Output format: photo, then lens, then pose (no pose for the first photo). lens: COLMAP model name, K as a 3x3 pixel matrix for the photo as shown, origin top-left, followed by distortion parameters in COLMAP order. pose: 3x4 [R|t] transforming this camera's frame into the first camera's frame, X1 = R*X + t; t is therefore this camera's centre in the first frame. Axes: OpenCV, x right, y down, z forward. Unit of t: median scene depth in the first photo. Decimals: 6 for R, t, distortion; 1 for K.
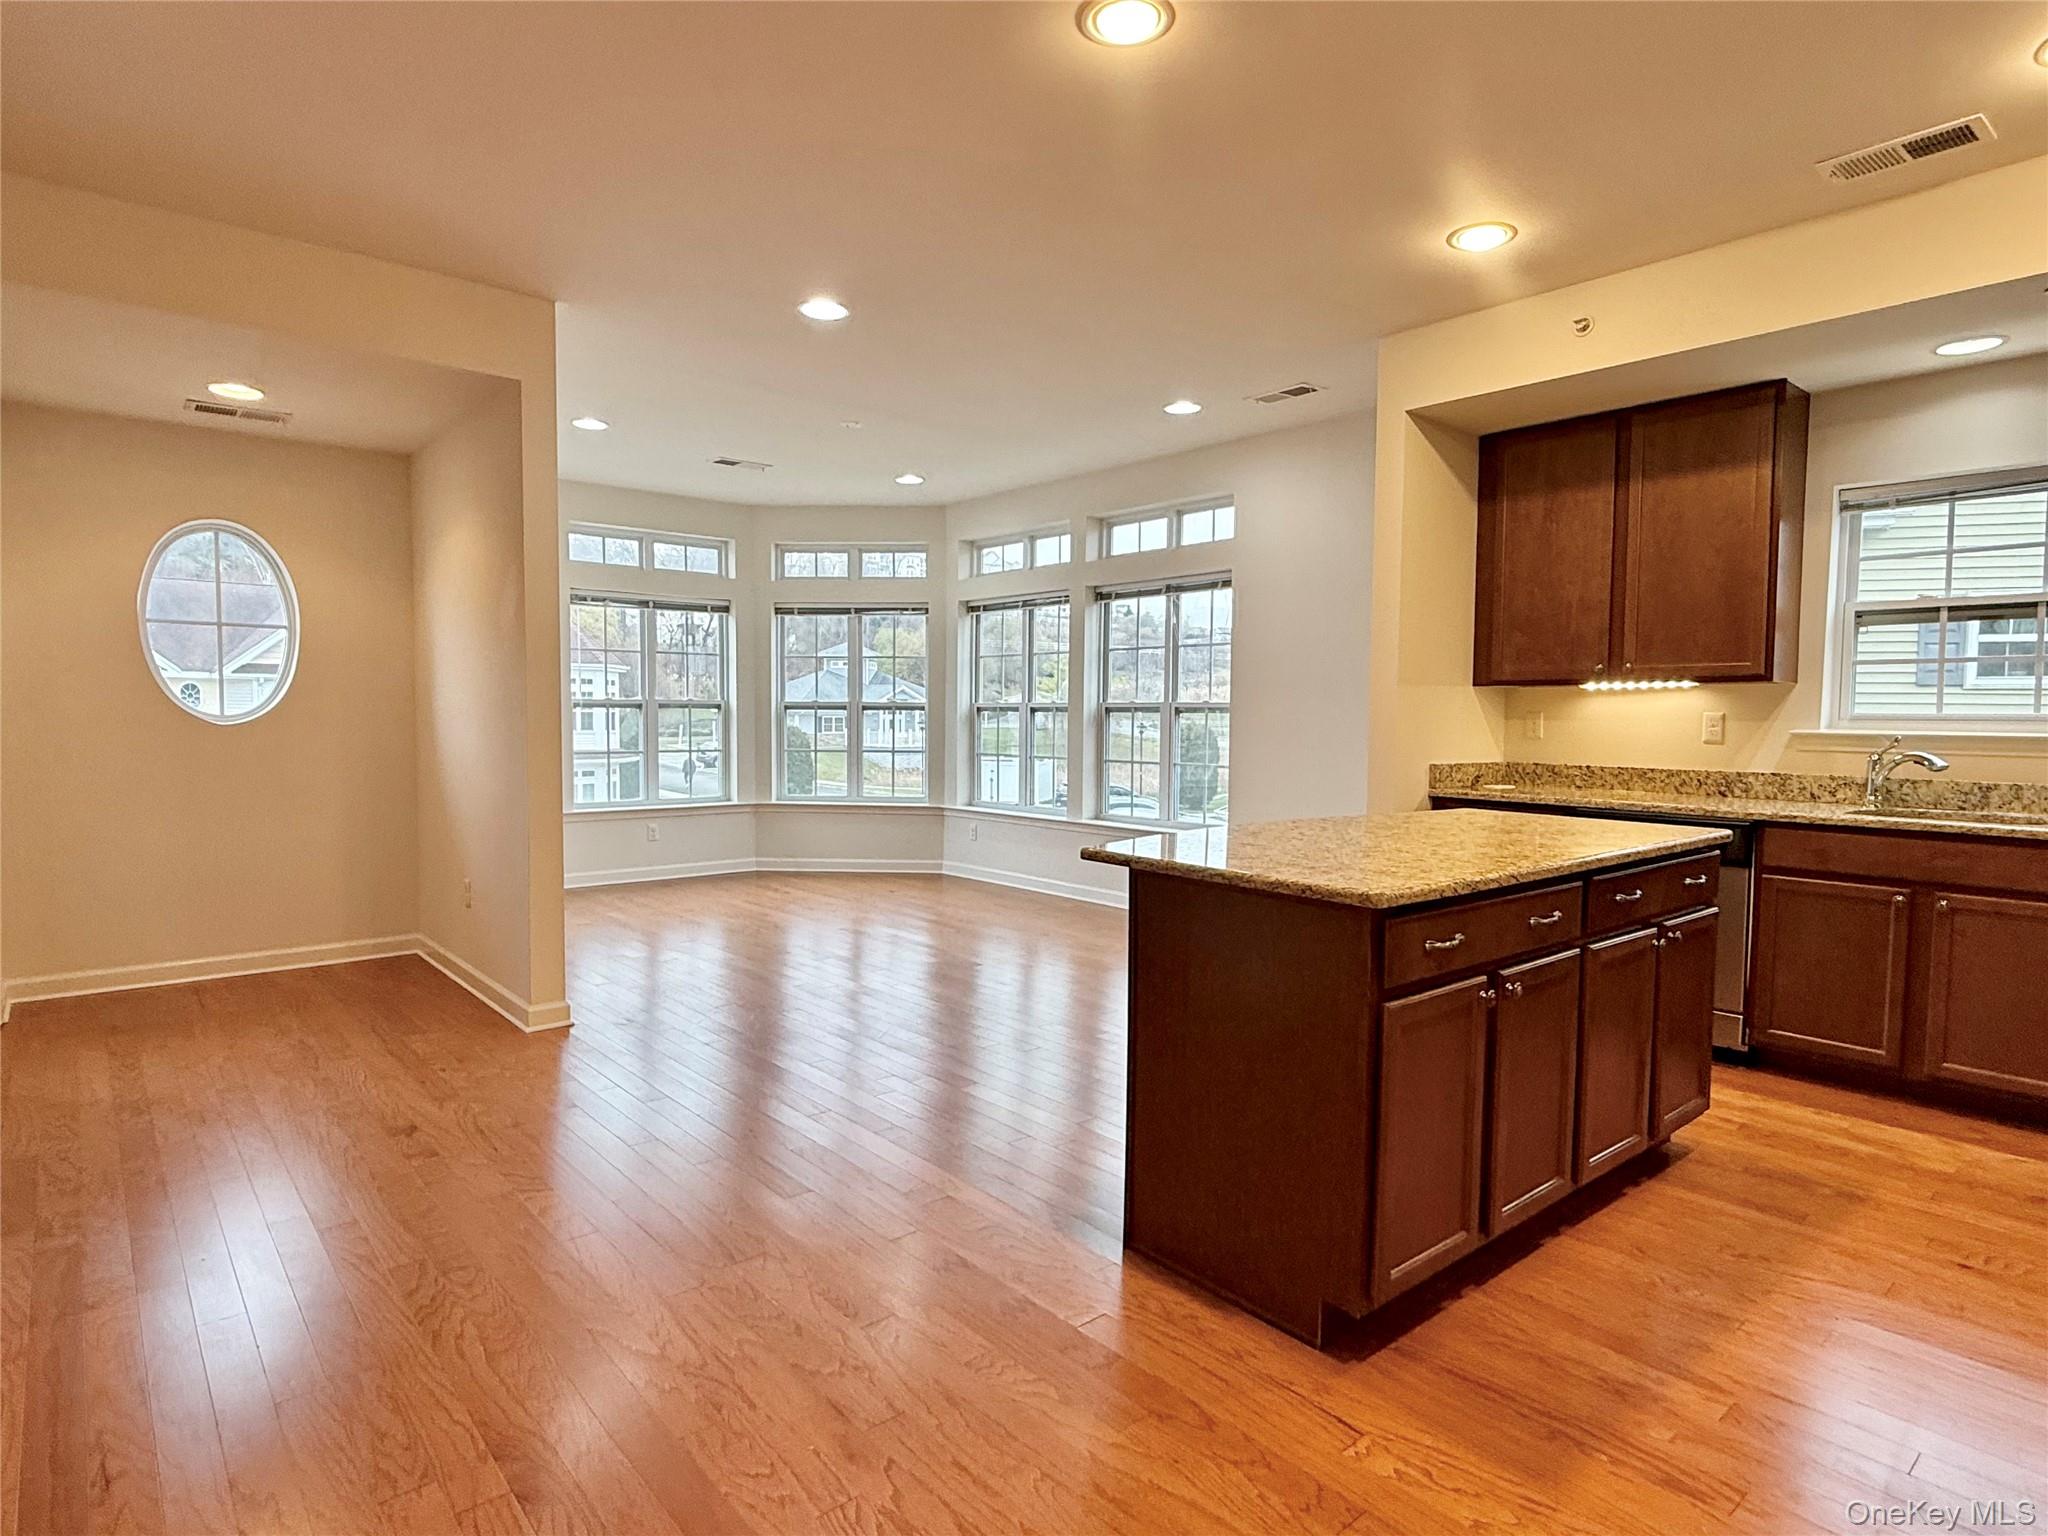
lens RADIAL K [[1117.7, 0, 1029.3], [0, 1117.7, 778.4], [0, 0, 1]] dist [-0.000016, 0.003295]
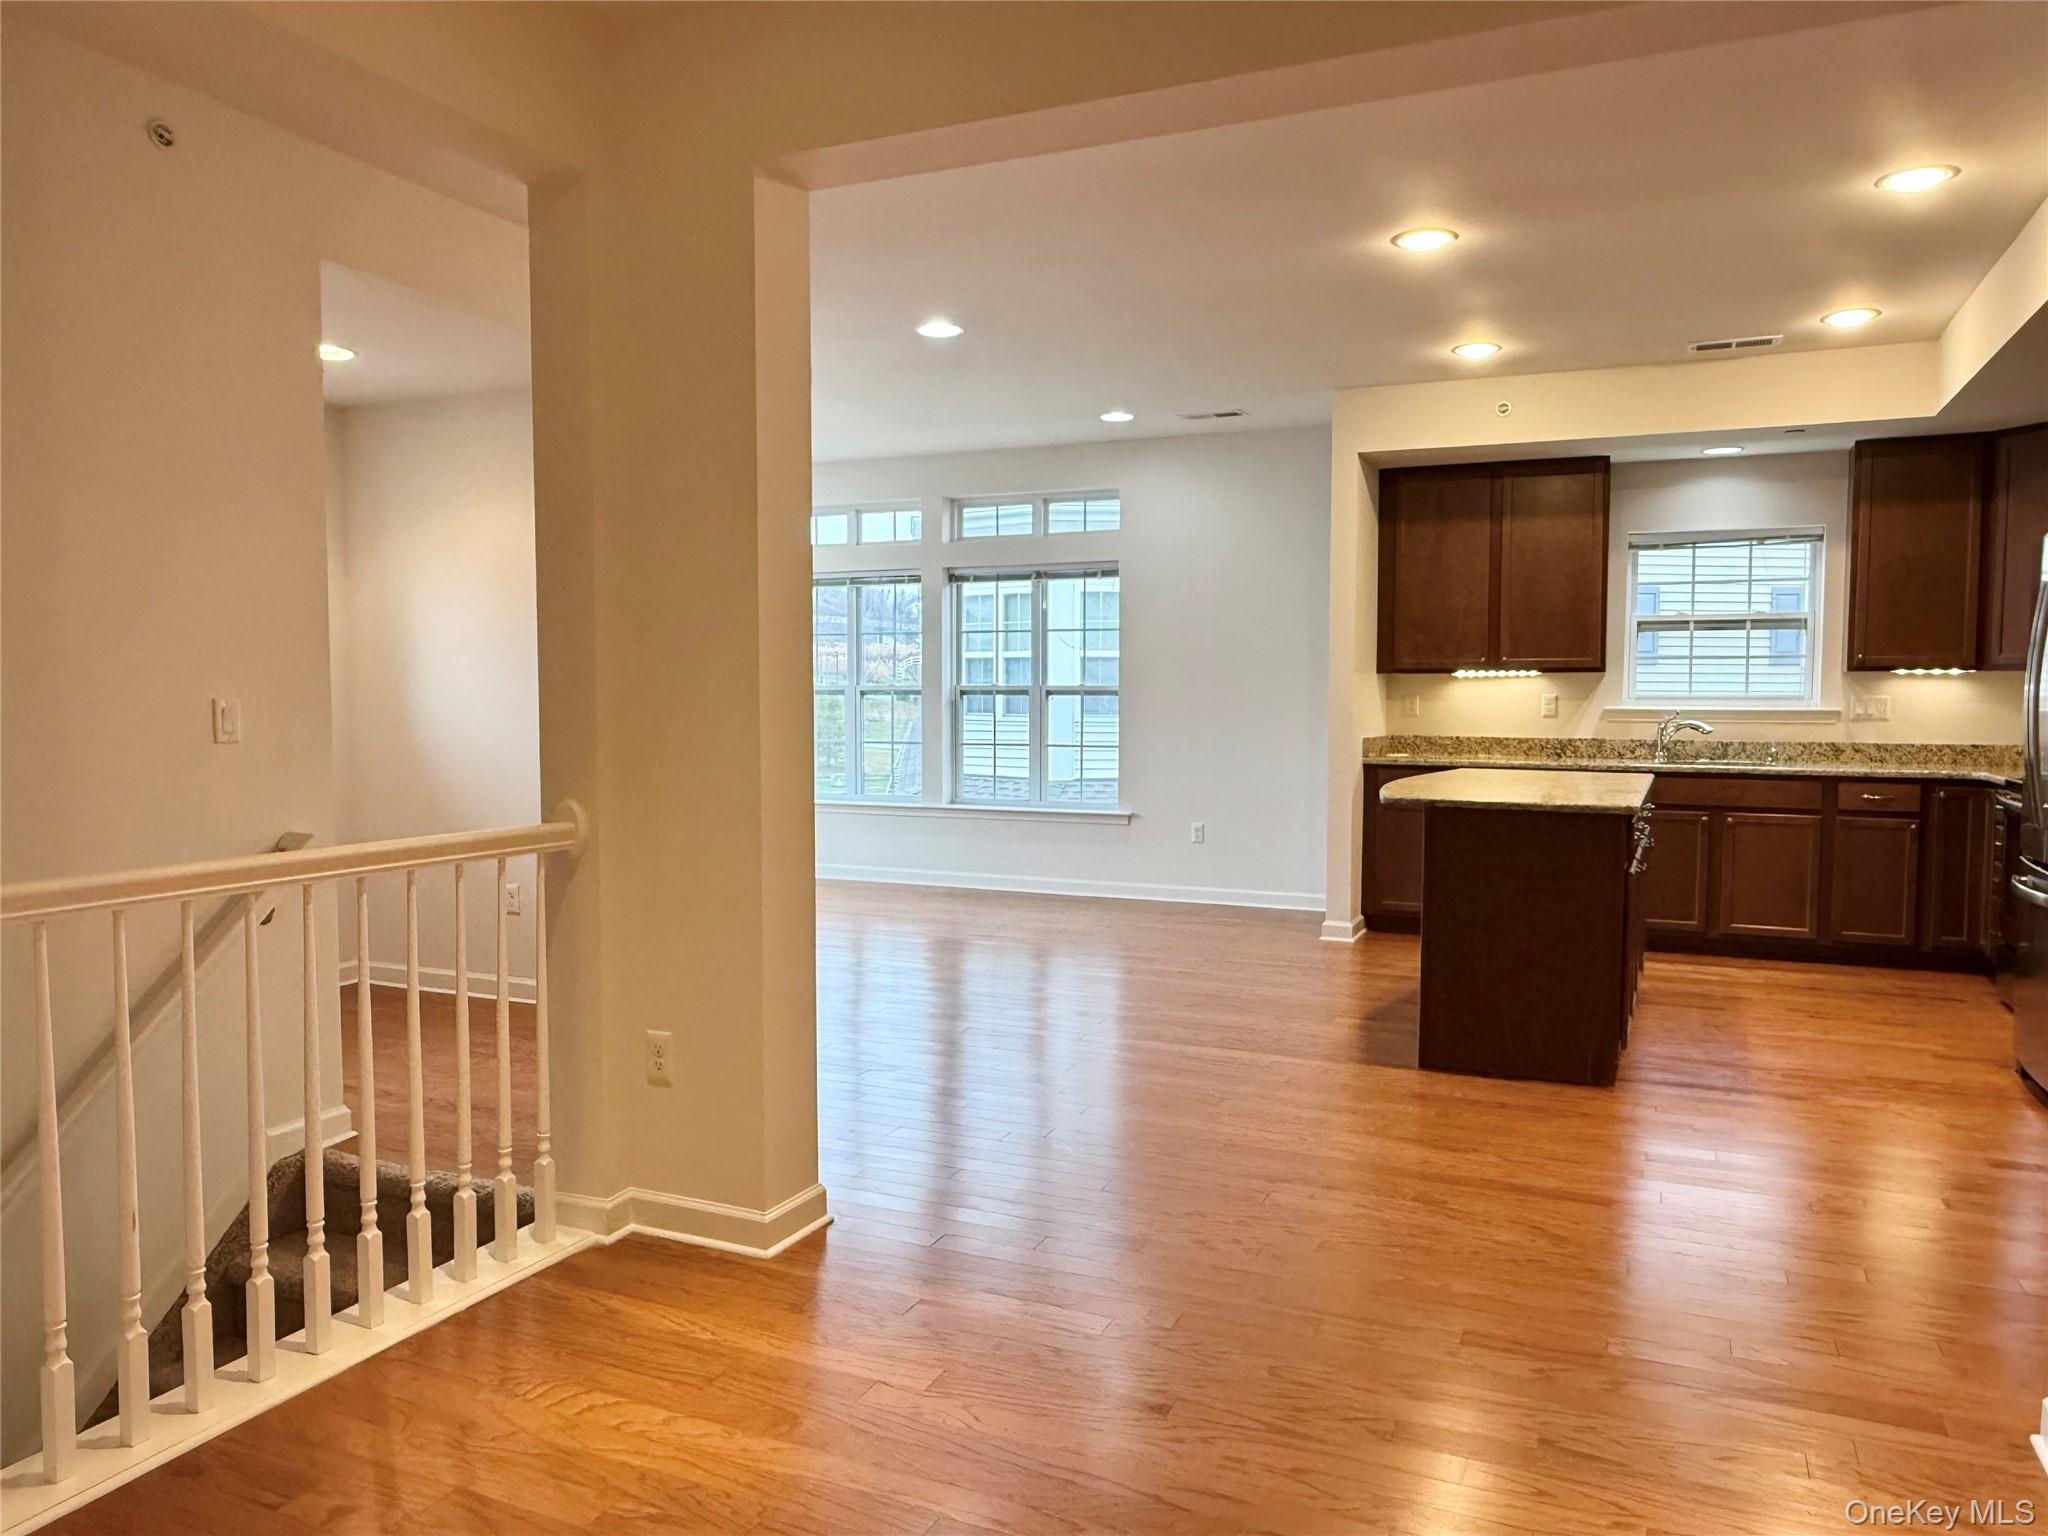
lens RADIAL K [[1436.3, 0, 1051.4], [0, 1436.3, 776.9], [0, 0, 1]] dist [0.056956, -0.069832]
pose [[0.898665, -0.032866, 0.437403, -0.644702], [0.031063, 0.999454, 0.011278, 0.001494], [-0.437535, 0.003452, 0.899195, -0.273992]]
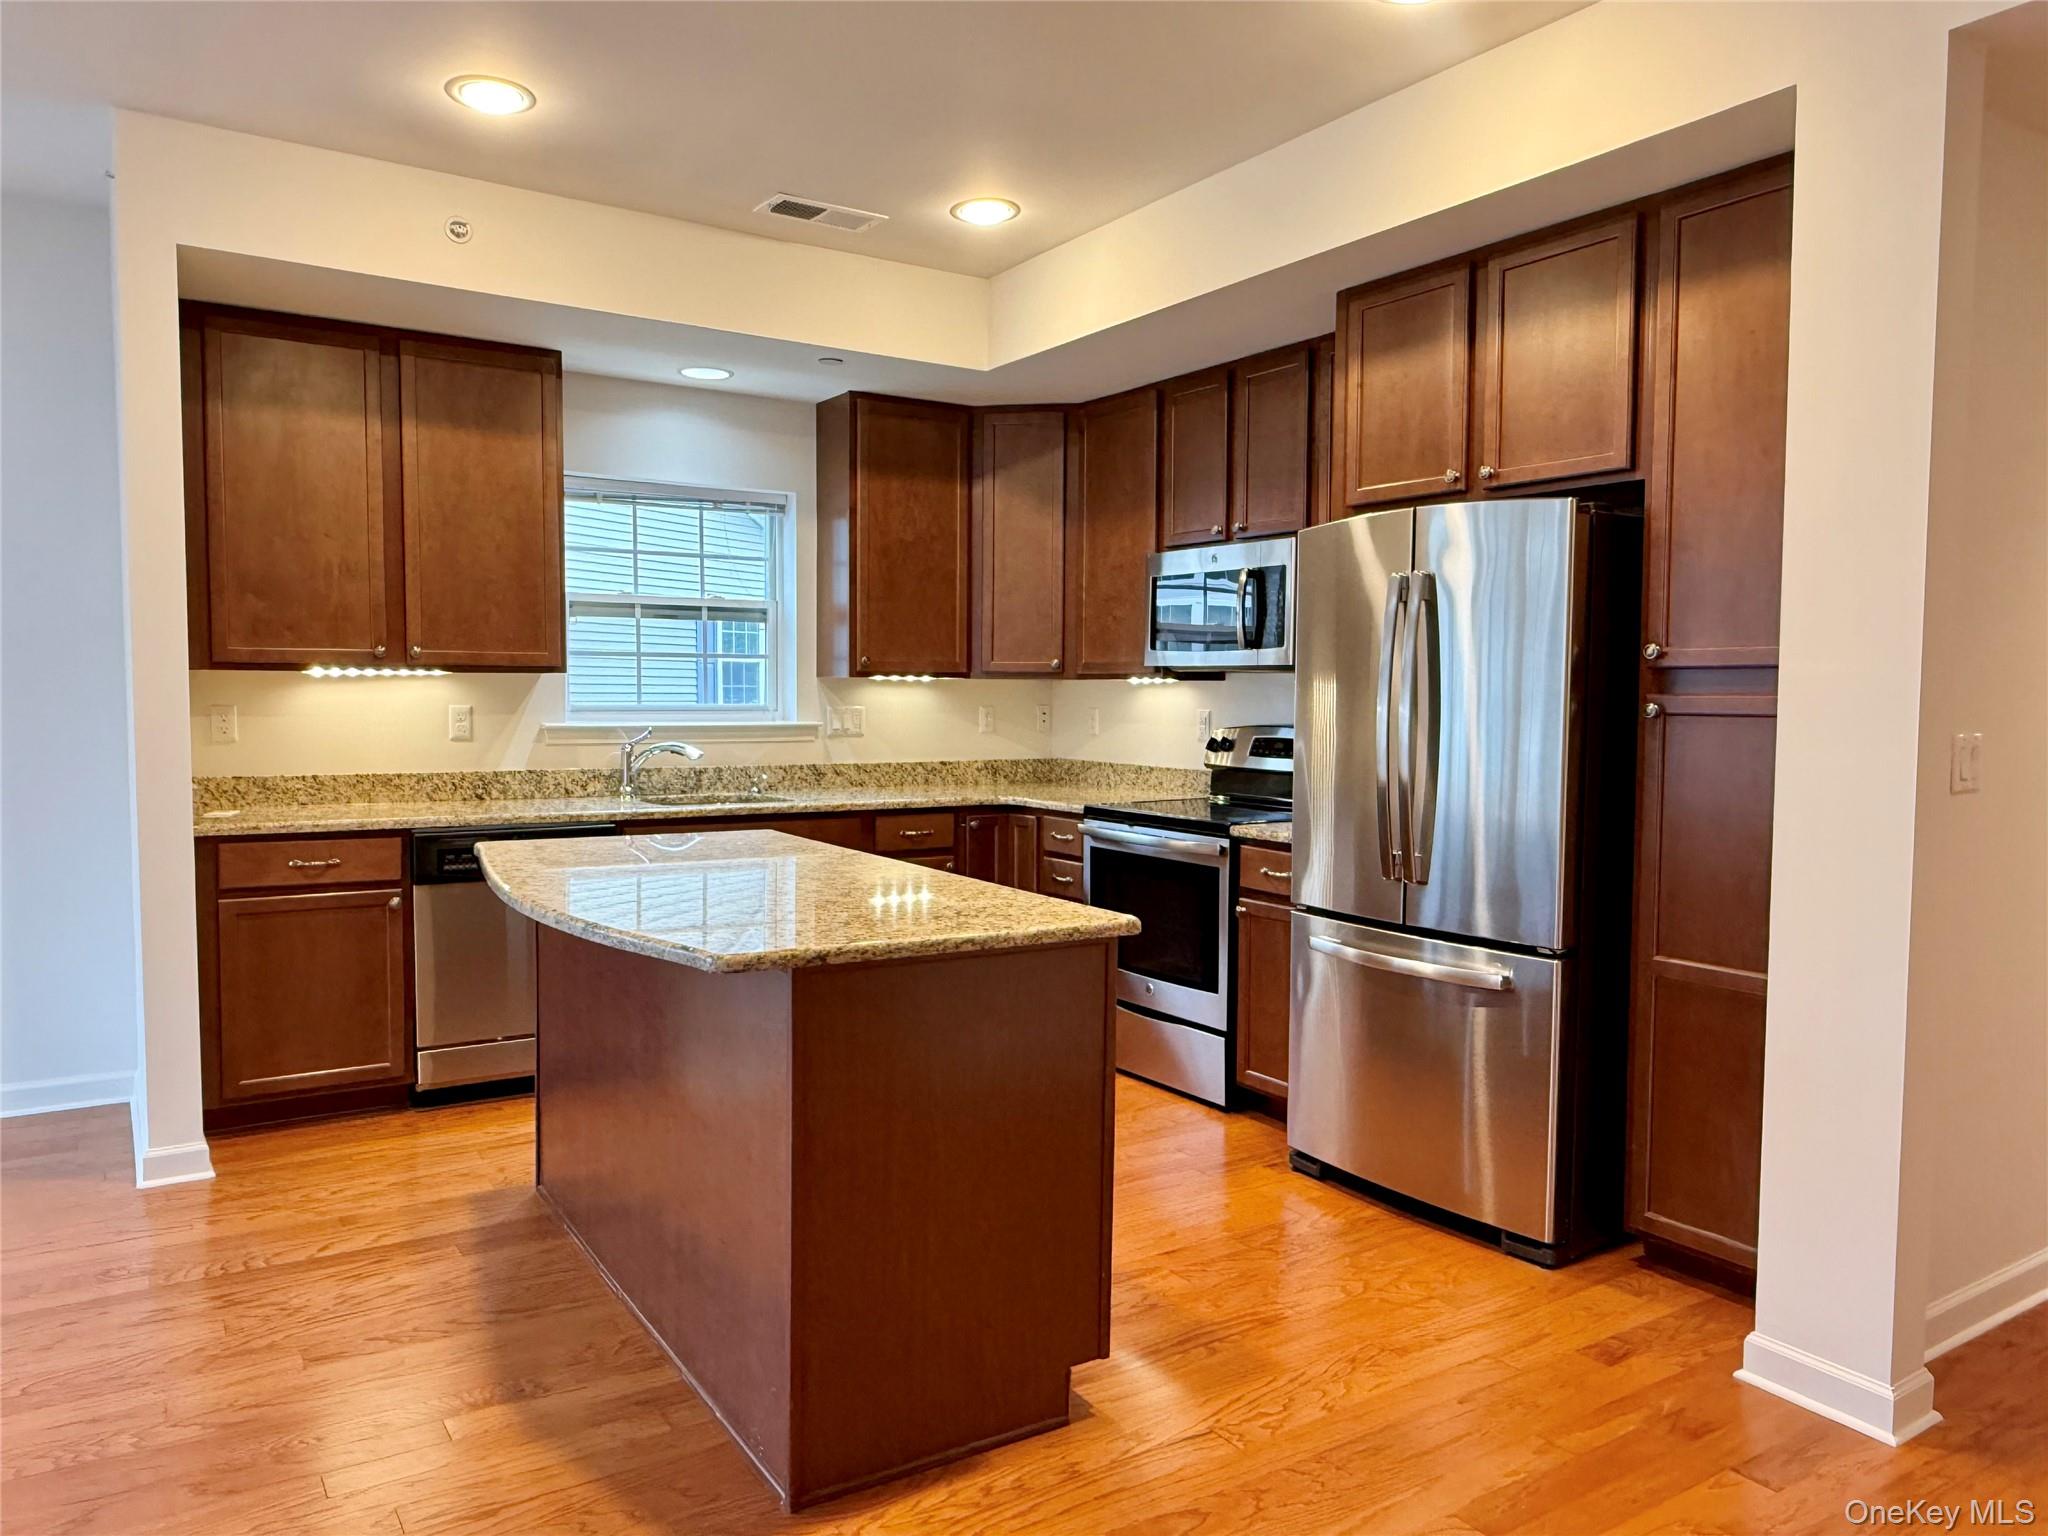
lens RADIAL K [[1436.3, 0, 1020.7], [0, 1436.3, 763.4], [0, 0, 1]] dist [0.056956, -0.069832]
pose [[0.140593, -0.057823, 0.988377, -0.419310], [0.053295, 0.997288, 0.050764, -0.045334], [-0.988632, 0.045539, 0.143293, 0.390221]]
